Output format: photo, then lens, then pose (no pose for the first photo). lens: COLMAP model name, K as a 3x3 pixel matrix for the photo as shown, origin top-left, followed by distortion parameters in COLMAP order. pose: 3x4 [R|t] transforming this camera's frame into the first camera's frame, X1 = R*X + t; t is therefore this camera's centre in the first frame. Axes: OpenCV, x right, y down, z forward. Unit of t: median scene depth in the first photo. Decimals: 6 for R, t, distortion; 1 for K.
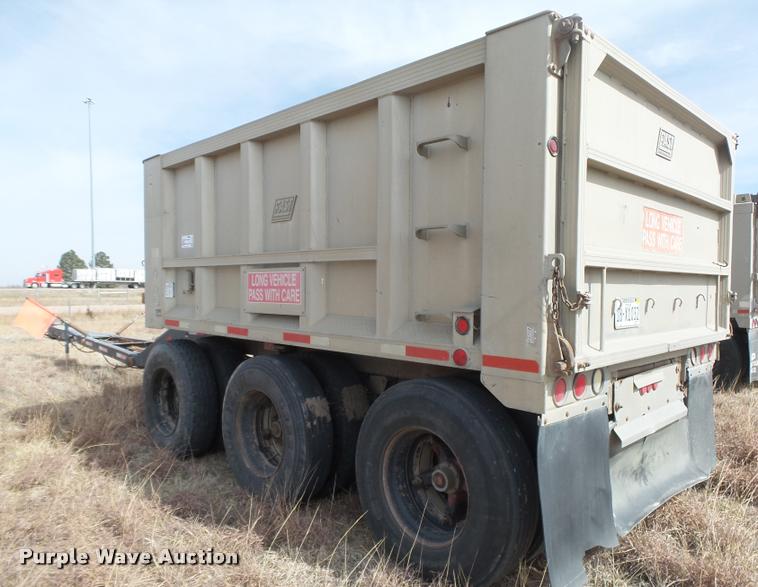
lens RADIAL K [[559.3, 0, 402.2], [0, 559.3, 293.6], [0, 0, 1]] dist [-0.001857, -0.001470]
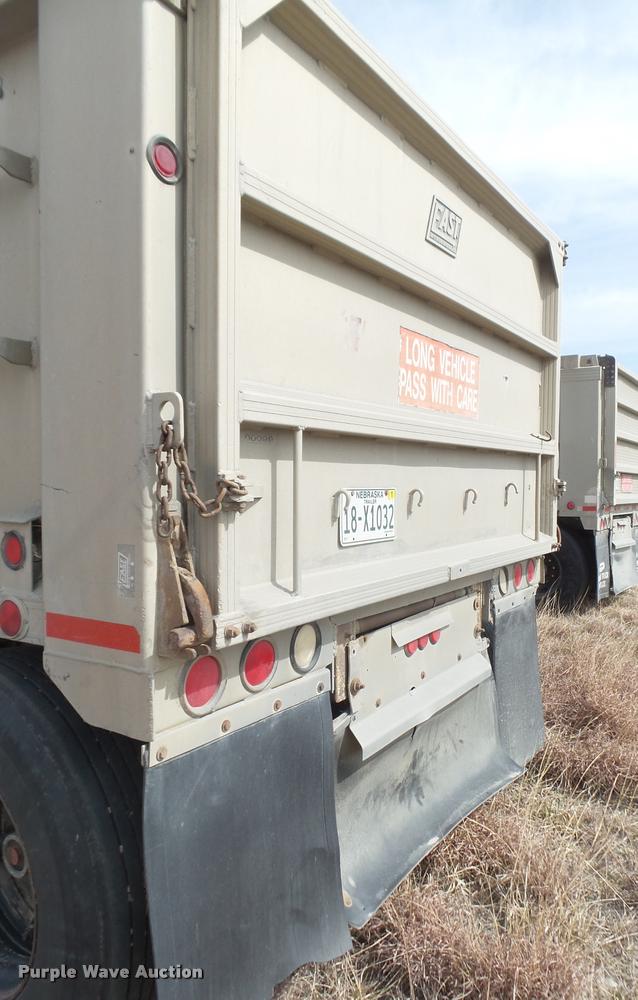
lens RADIAL K [[711.9, 0, 360.6], [0, 711.9, 500.7], [0, 0, 1]] dist [0.000851, 0.000431]
pose [[0.975050, -0.013814, 0.221556, 0.233242], [0.010634, 0.999823, 0.015541, 0.007696], [-0.221731, -0.012797, 0.975024, 0.310183]]
